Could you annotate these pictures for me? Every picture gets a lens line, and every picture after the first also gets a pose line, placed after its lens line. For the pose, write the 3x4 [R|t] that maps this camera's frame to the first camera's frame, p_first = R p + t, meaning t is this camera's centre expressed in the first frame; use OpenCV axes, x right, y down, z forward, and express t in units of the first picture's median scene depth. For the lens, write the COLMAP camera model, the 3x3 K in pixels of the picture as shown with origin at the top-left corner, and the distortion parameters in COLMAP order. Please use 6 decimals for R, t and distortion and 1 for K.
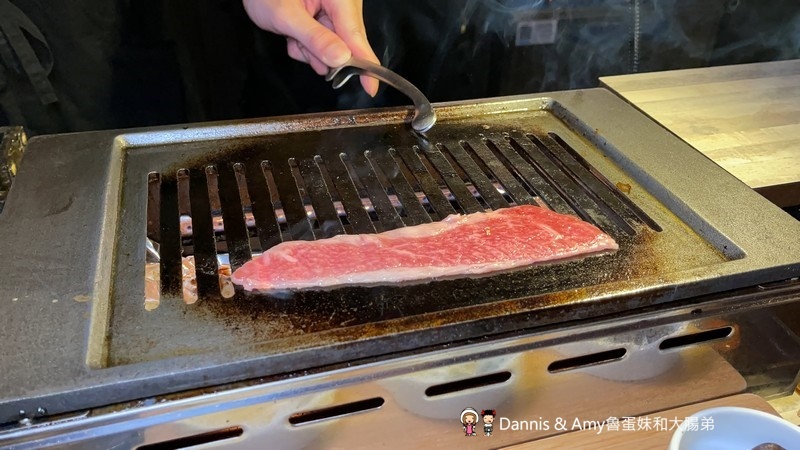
lens RADIAL K [[713.4, 0, 400.0], [0, 713.4, 225.0], [0, 0, 1]] dist [-0.002477, 0.005008]
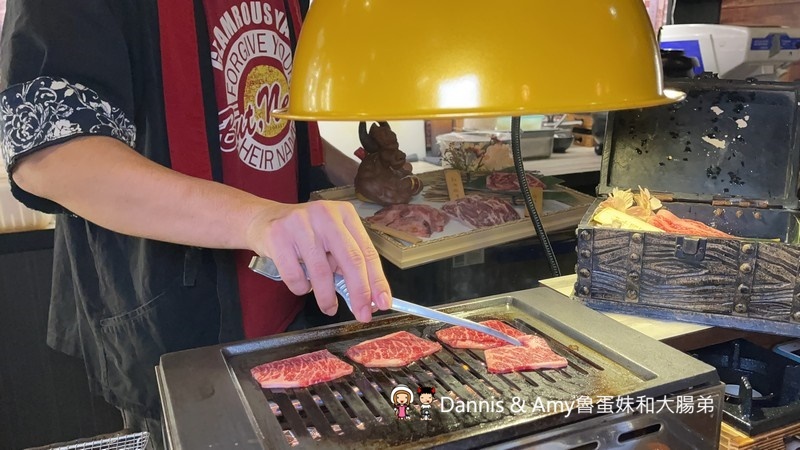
lens RADIAL K [[690.9, 0, 385.9], [0, 690.9, 225.4], [0, 0, 1]] dist [-0.001239, -0.000796]
pose [[0.992631, -0.083022, 0.088267, -0.186322], [0.106604, 0.944629, -0.310340, 0.115093], [-0.057614, 0.317463, 0.946519, -0.435408]]
